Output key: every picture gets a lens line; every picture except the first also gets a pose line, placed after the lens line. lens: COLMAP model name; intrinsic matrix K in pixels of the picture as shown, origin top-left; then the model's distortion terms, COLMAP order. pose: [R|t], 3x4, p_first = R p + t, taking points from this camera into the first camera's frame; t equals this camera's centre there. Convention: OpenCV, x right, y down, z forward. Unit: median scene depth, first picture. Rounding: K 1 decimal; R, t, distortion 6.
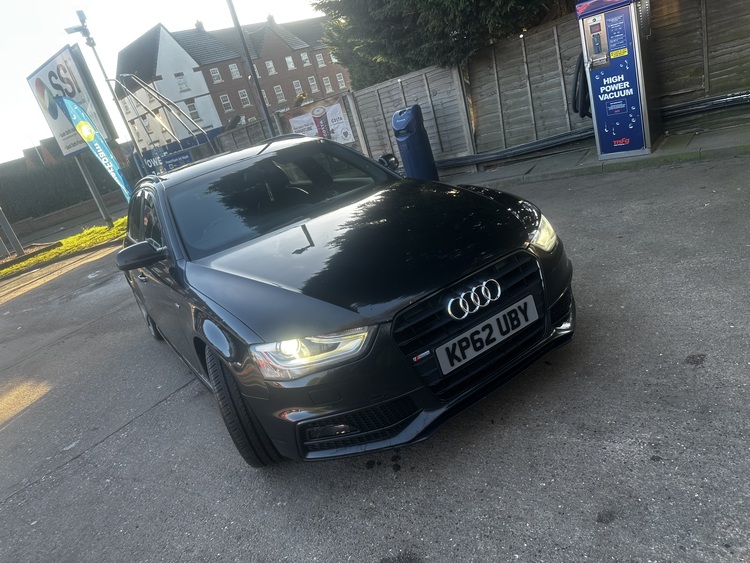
lens RADIAL K [[525.0, 0, 373.0], [0, 525.0, 284.3], [0, 0, 1]] dist [0.024423, -0.028108]
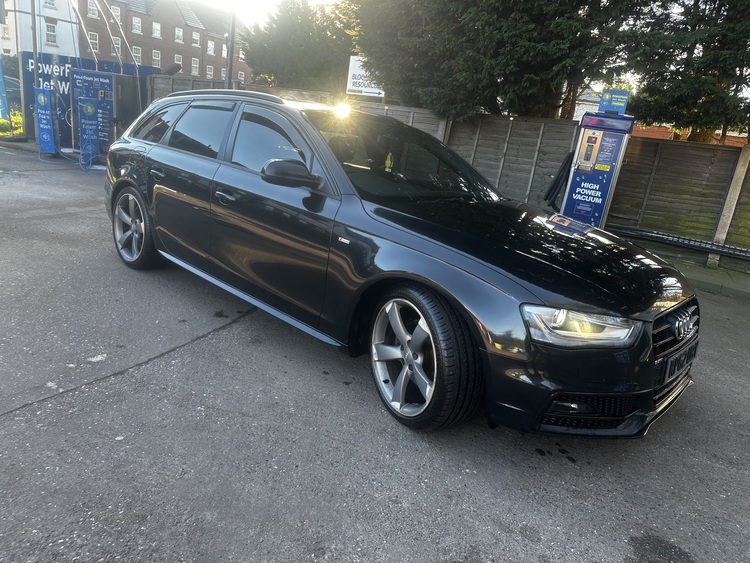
lens RADIAL K [[525.0, 0, 374.4], [0, 525.0, 282.3], [0, 0, 1]] dist [0.024423, -0.028108]
pose [[0.890085, 0.316911, 0.327591, -0.288092], [-0.294208, 0.948415, -0.118112, 0.097546], [-0.348123, 0.008750, 0.937408, 0.060160]]
